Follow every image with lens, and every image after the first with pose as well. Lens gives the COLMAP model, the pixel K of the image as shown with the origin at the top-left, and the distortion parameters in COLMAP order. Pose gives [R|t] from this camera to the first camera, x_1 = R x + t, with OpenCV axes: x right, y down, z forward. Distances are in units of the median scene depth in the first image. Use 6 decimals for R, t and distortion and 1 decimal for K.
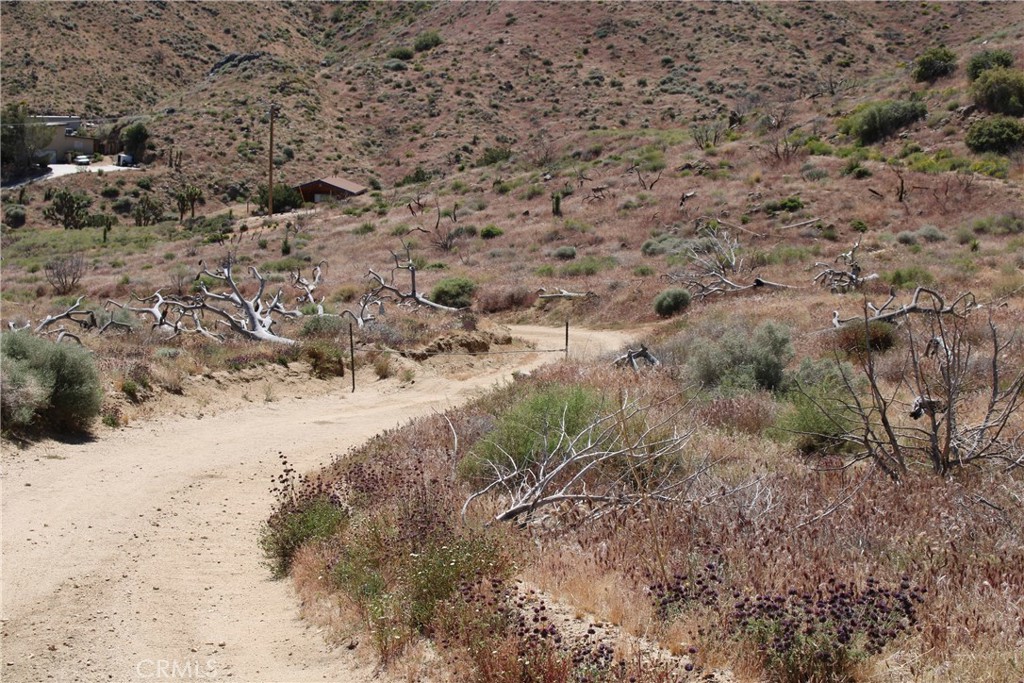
lens RADIAL K [[1600.9, 0, 506.8], [0, 1600.9, 338.8], [0, 0, 1]] dist [-0.059300, 0.179556]
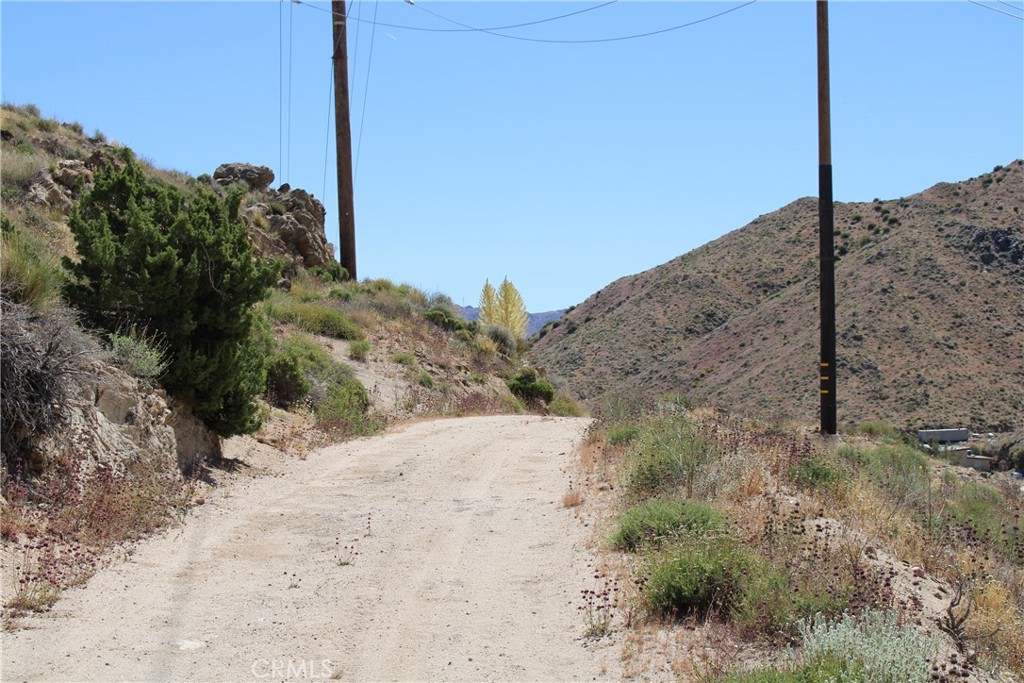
lens RADIAL K [[1710.0, 0, 512.0], [0, 1710.0, 341.5], [0, 0, 1]] dist [-0.016370, -0.107968]
pose [[0.880250, -0.059832, -0.470722, 0.039385], [-0.012418, 0.988774, -0.148902, -0.010883], [0.474347, 0.136916, 0.869626, -0.299848]]
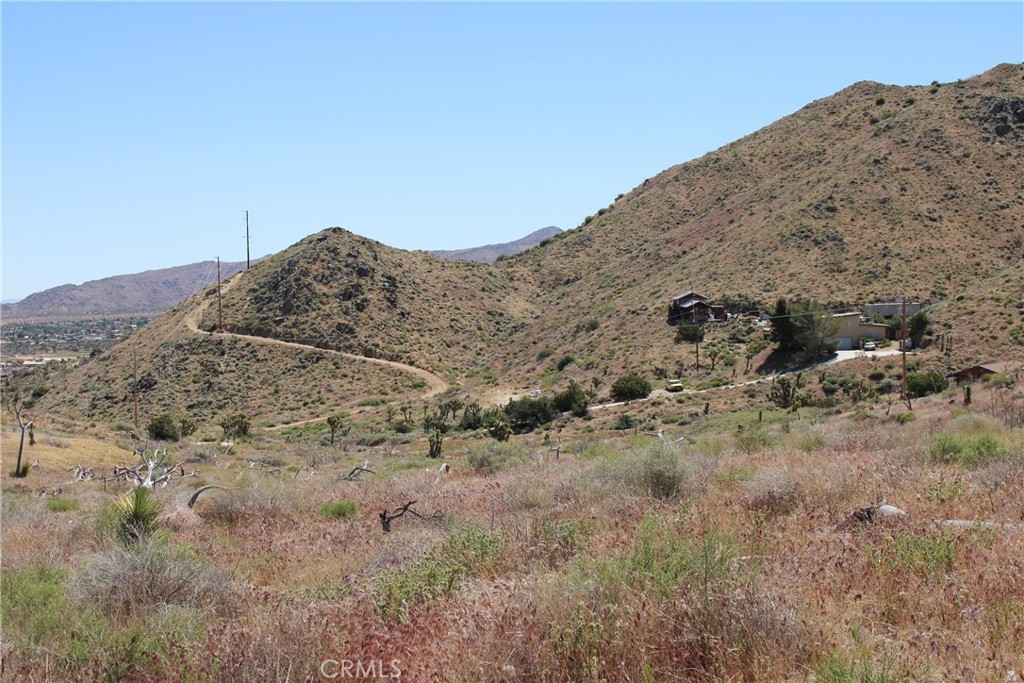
lens RADIAL K [[1600.9, 0, 506.8], [0, 1600.9, 338.8], [0, 0, 1]] dist [-0.059300, 0.179556]
pose [[0.812057, -0.024478, -0.583064, 0.145637], [-0.038790, 0.994646, -0.095781, -0.000885], [0.582287, 0.100397, 0.806760, -0.034490]]
